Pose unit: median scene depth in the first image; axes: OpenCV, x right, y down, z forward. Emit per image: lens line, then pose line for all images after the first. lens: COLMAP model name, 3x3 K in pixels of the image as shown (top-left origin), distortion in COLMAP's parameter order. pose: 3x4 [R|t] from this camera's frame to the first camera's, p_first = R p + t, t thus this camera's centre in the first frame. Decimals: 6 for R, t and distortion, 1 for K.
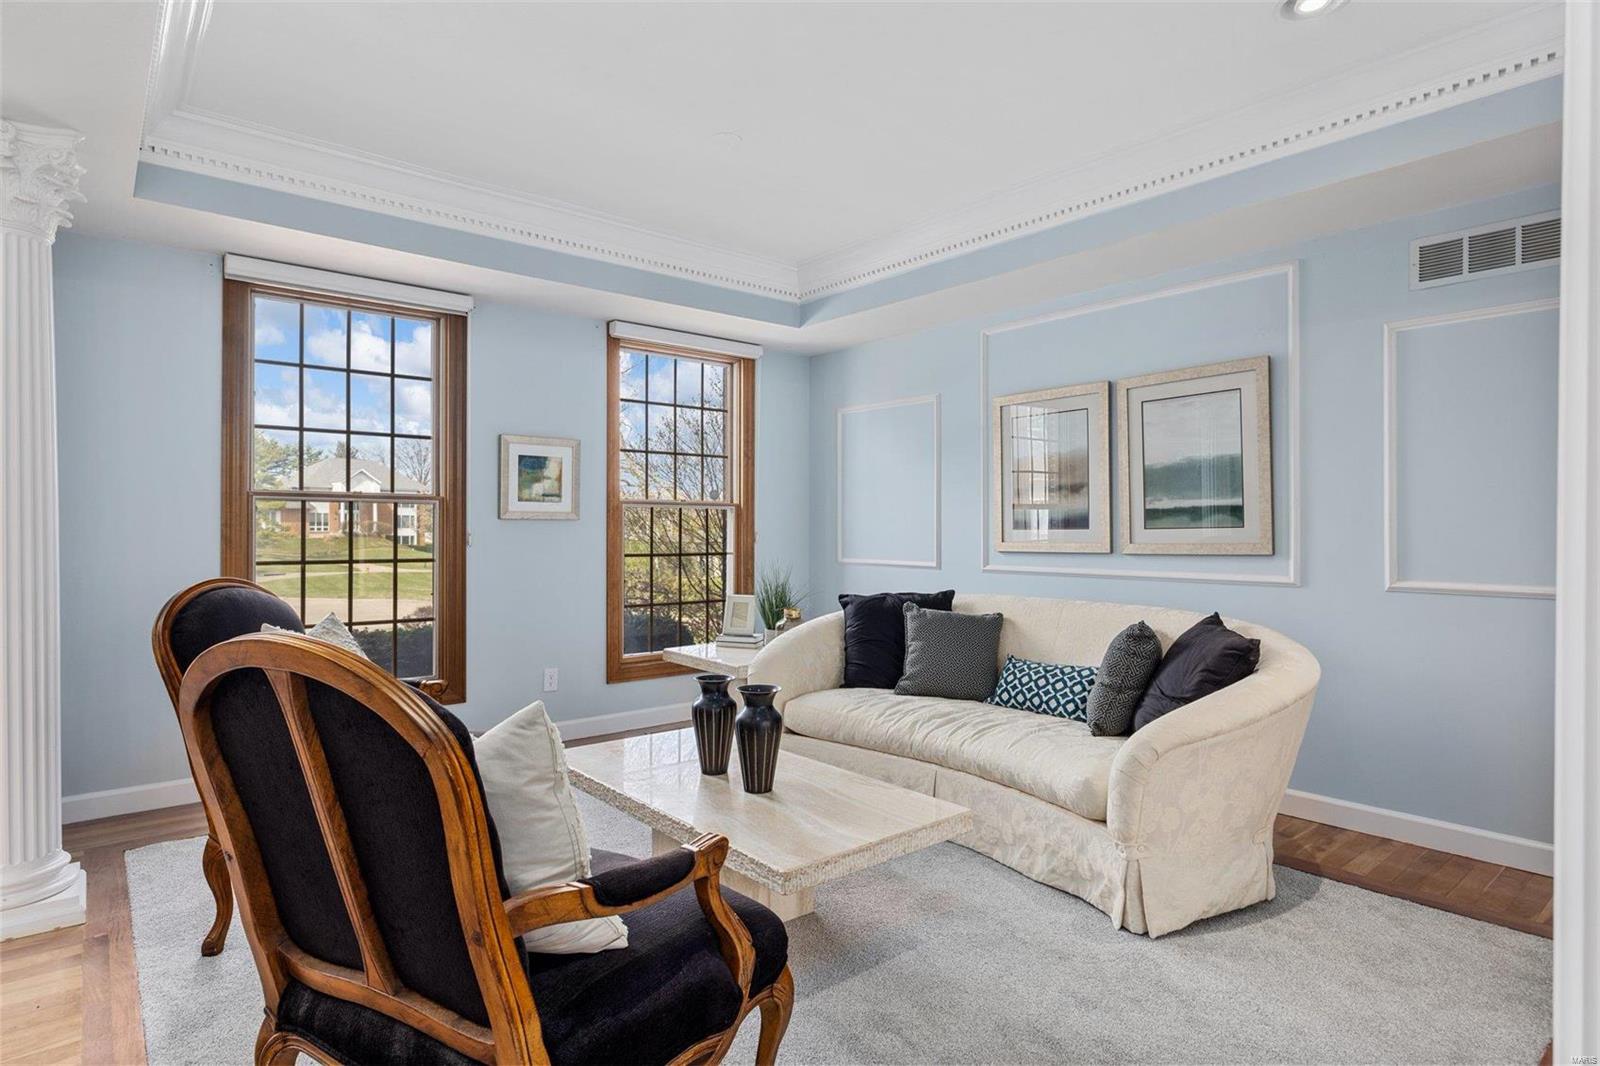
lens RADIAL K [[875.3, 0, 803.5], [0, 875.3, 526.6], [0, 0, 1]] dist [-0.000366, -0.000598]
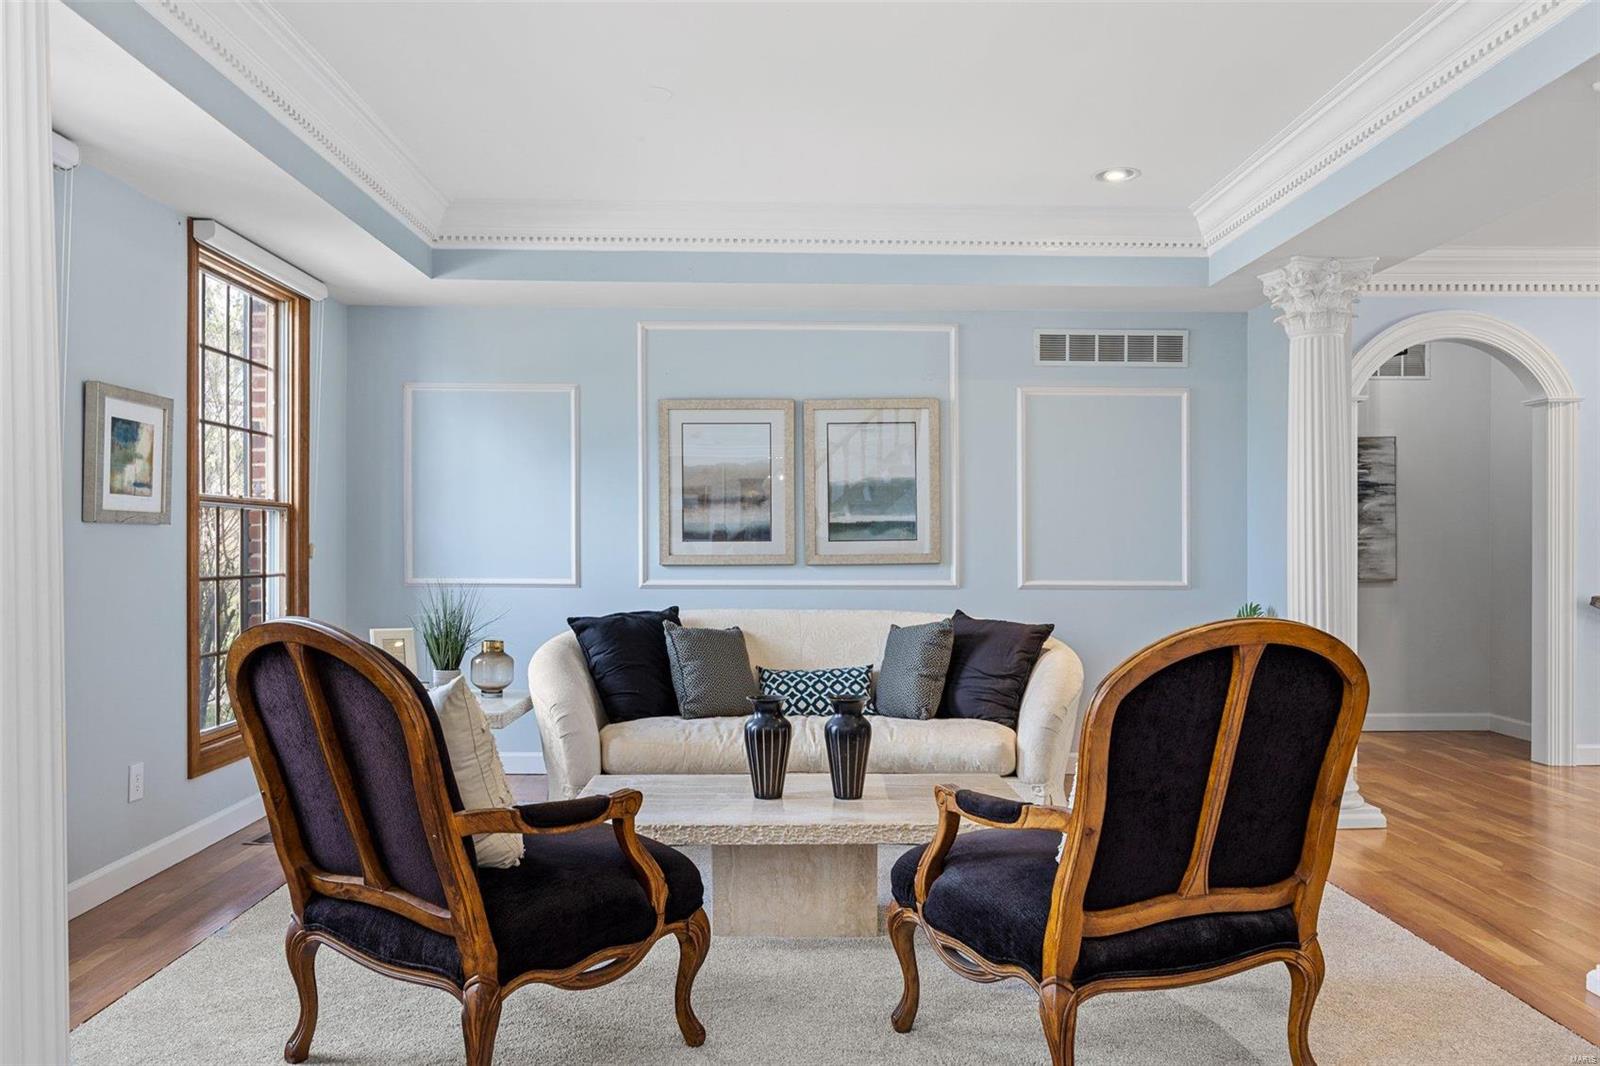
lens RADIAL K [[1173.2, 0, 797.6], [0, 1173.2, 538.9], [0, 0, 1]] dist [0.005192, -0.000250]
pose [[0.614768, 0.003999, 0.788698, -0.767019], [-0.004479, 0.999989, -0.001578, 0.002199], [-0.788695, -0.002563, 0.614779, 0.138485]]
